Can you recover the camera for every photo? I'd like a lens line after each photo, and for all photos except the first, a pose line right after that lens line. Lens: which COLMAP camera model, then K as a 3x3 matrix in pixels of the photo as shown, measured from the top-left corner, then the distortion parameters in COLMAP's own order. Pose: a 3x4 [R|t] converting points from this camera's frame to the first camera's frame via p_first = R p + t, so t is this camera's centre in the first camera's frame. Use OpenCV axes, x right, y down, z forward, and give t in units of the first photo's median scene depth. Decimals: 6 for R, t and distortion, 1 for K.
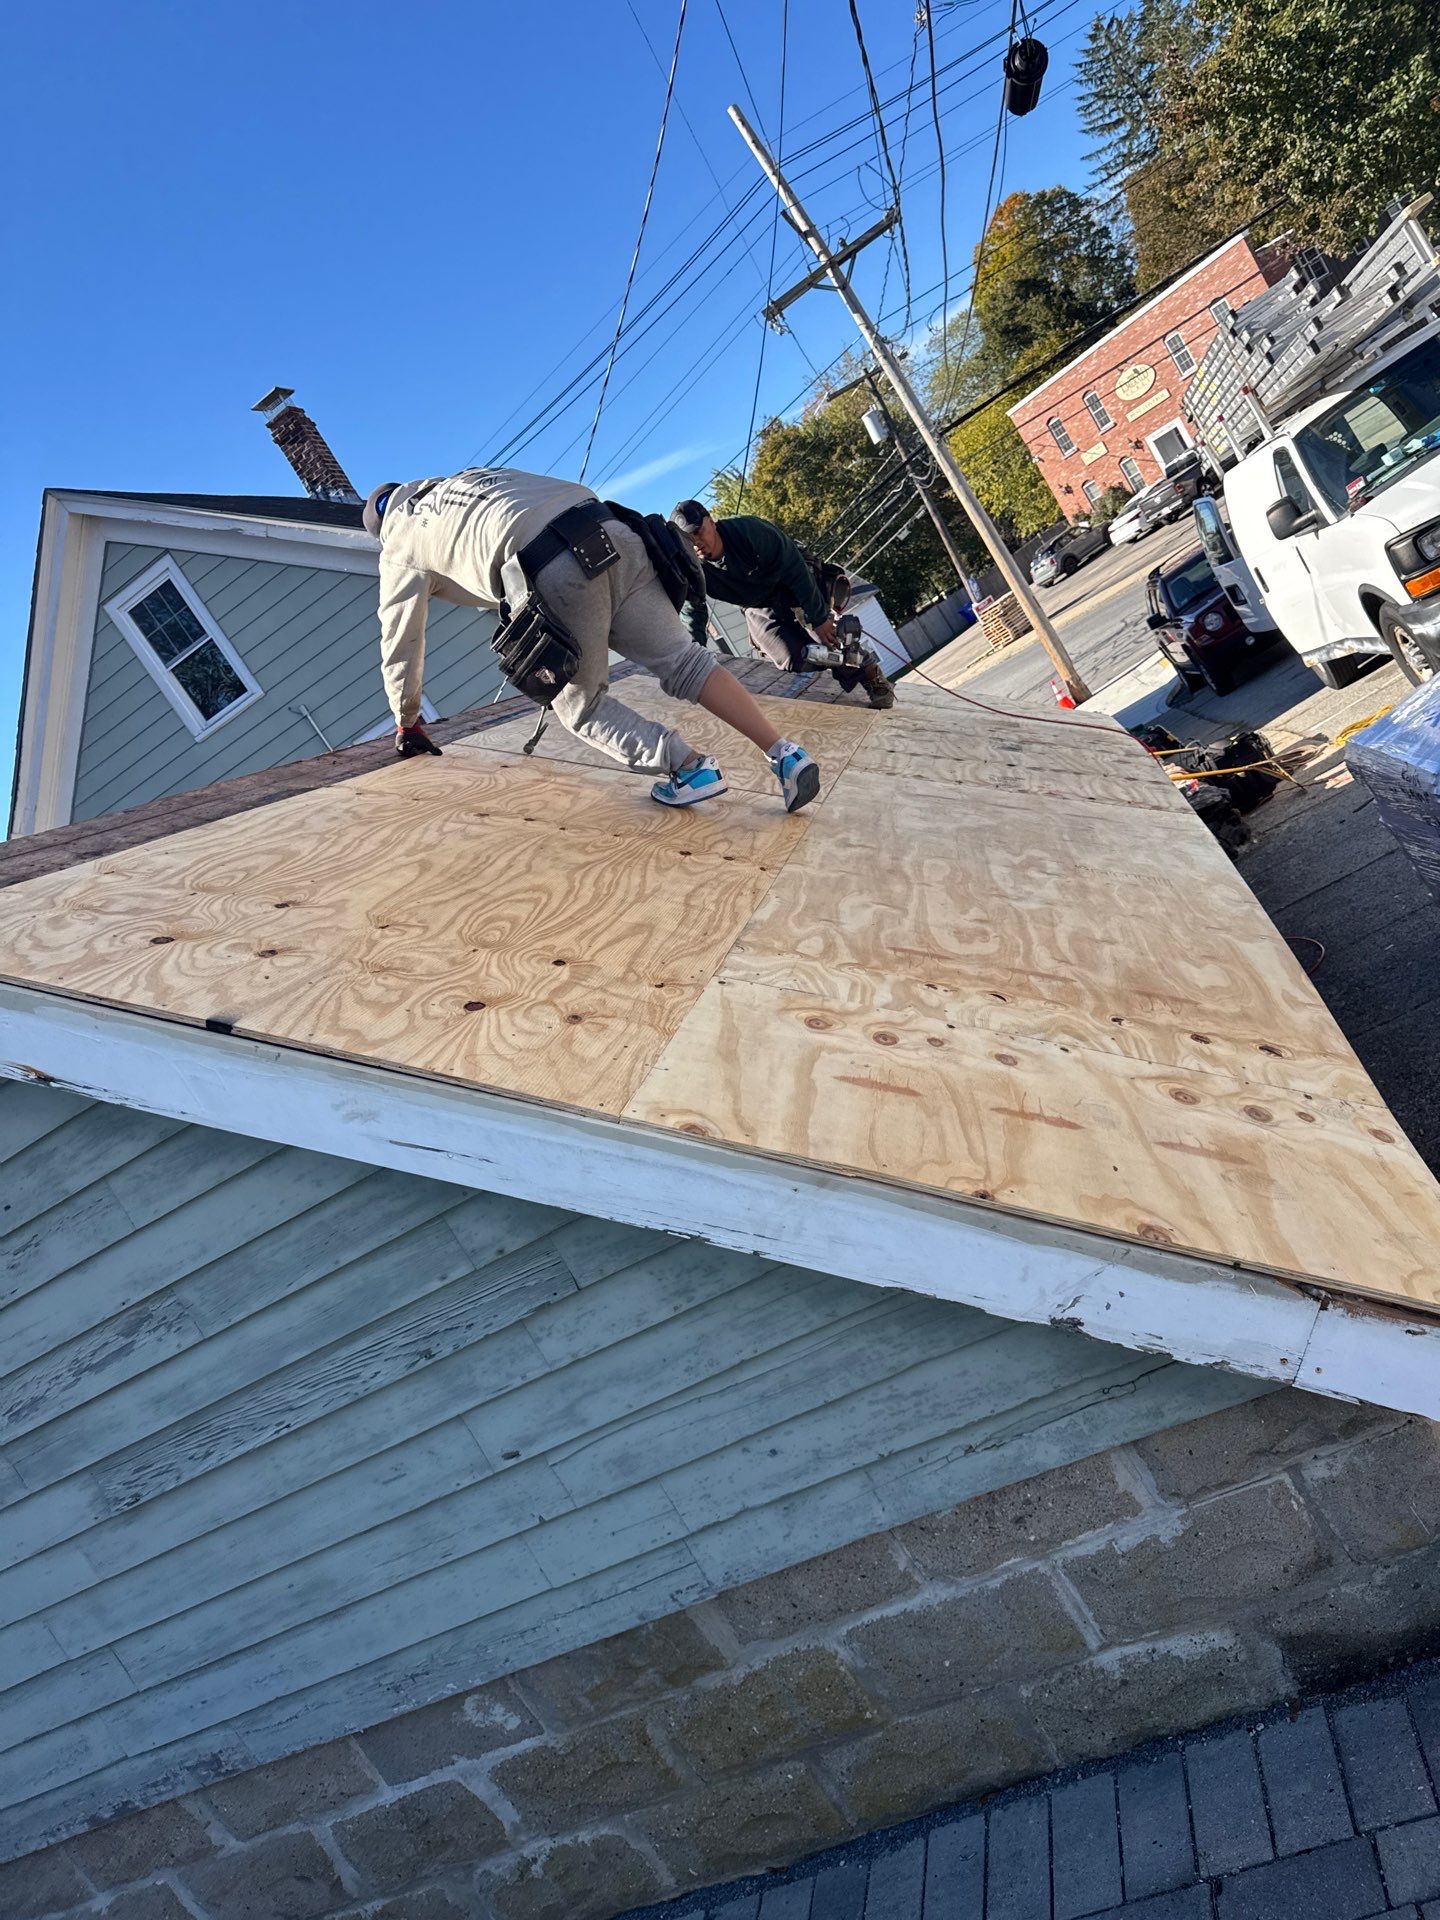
lens RADIAL K [[1370.3, 0, 731.2], [0, 1370.3, 950.4], [0, 0, 1]] dist [0.020226, -0.027129]
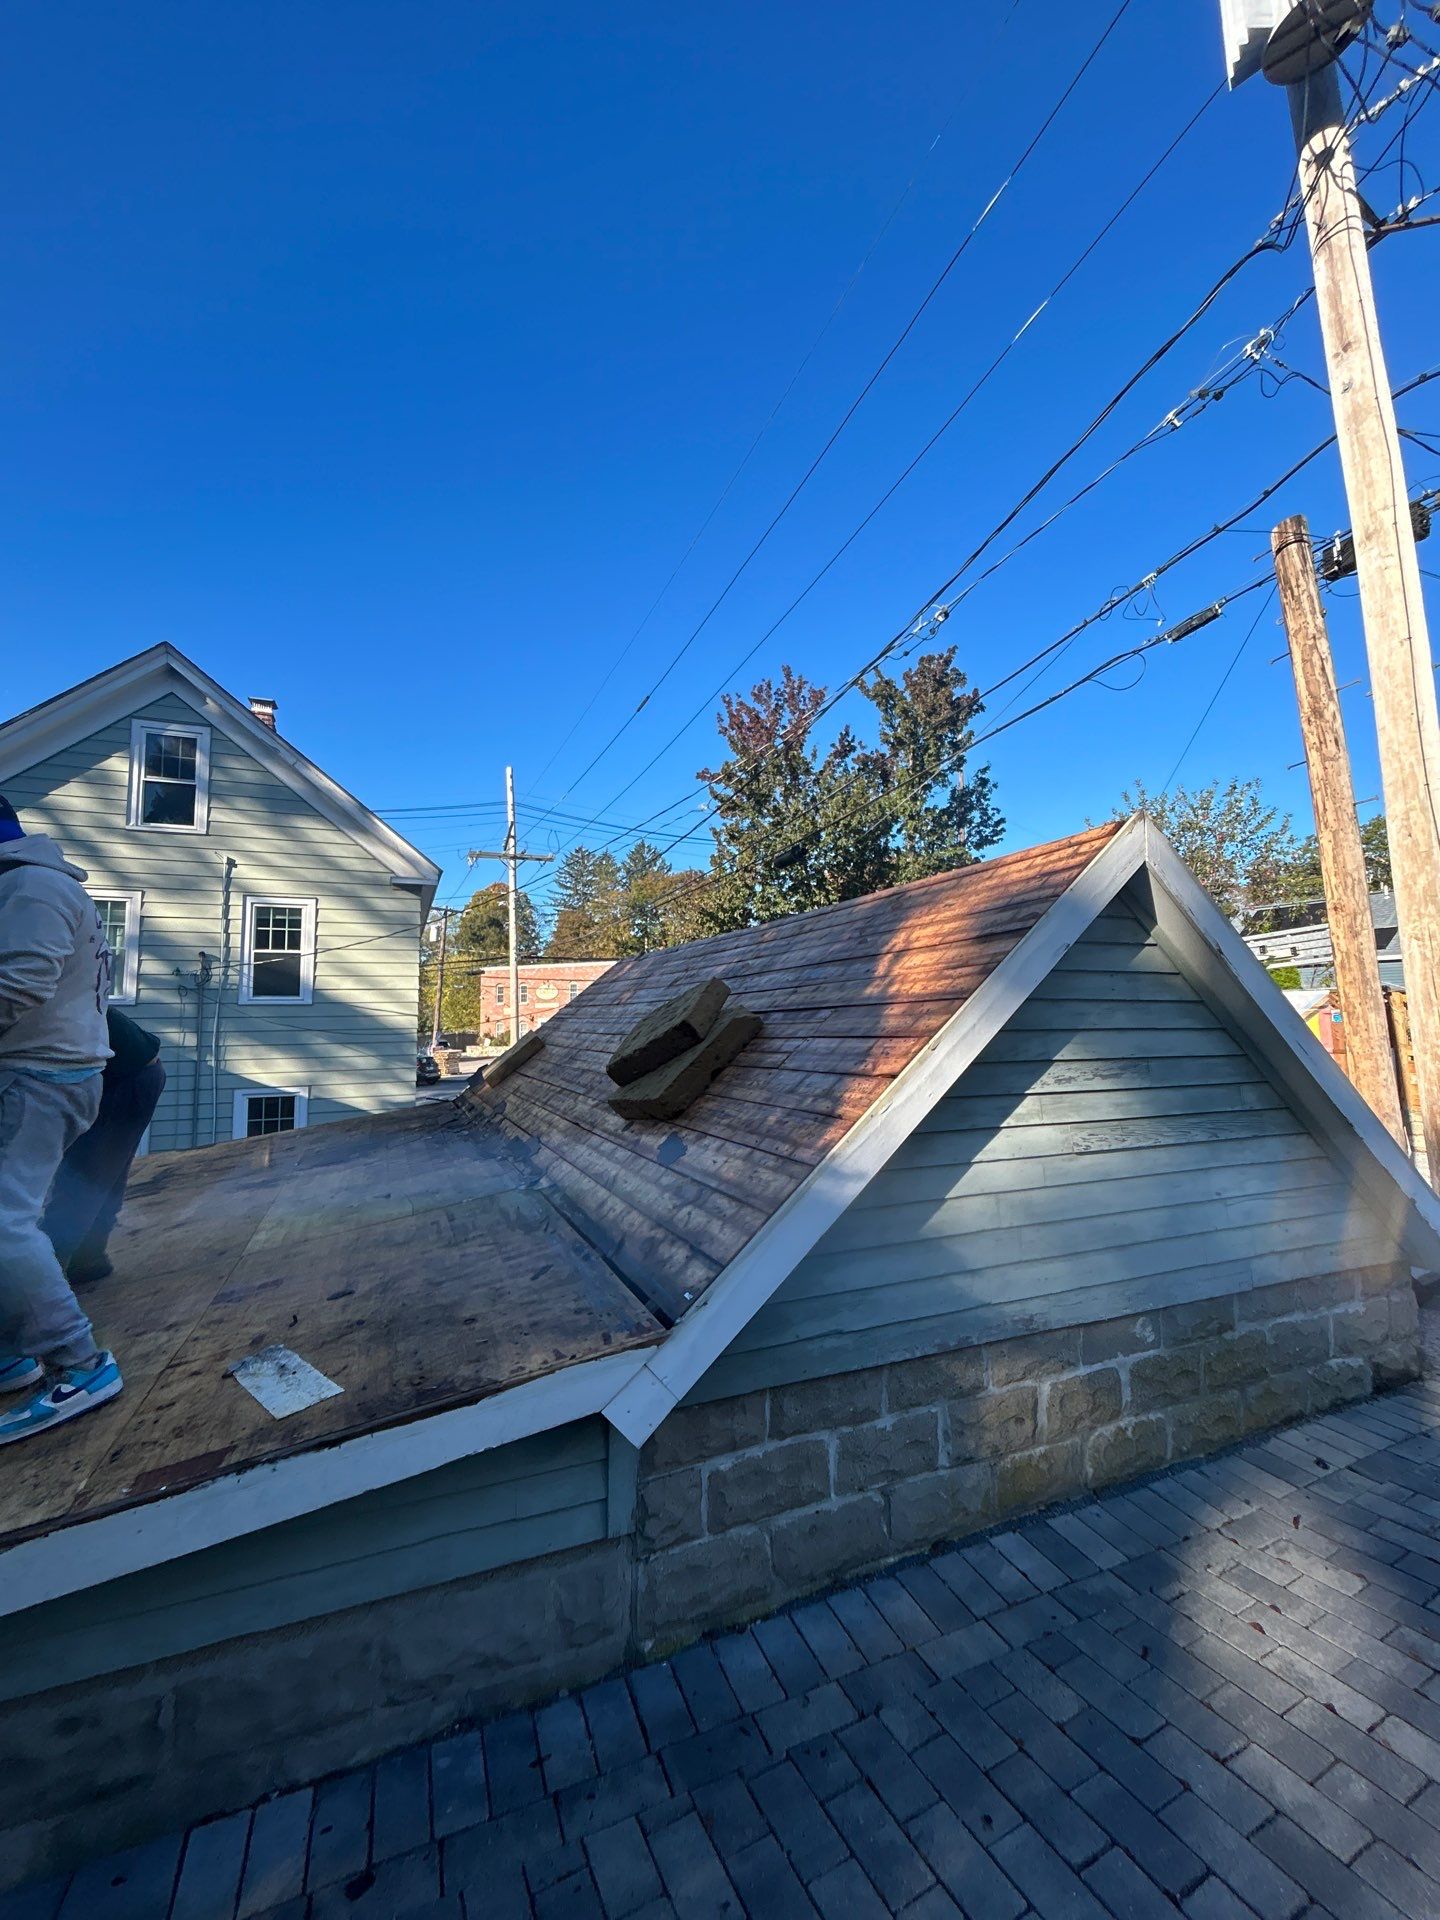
lens RADIAL K [[770.8, 0, 718.8], [0, 770.8, 955.0], [0, 0, 1]] dist [-0.001785, 0.000595]
pose [[0.691330, 0.564048, 0.451567, -1.356112], [-0.311457, 0.796563, -0.518153, 0.855737], [-0.651965, 0.217571, 0.726364, 0.452071]]
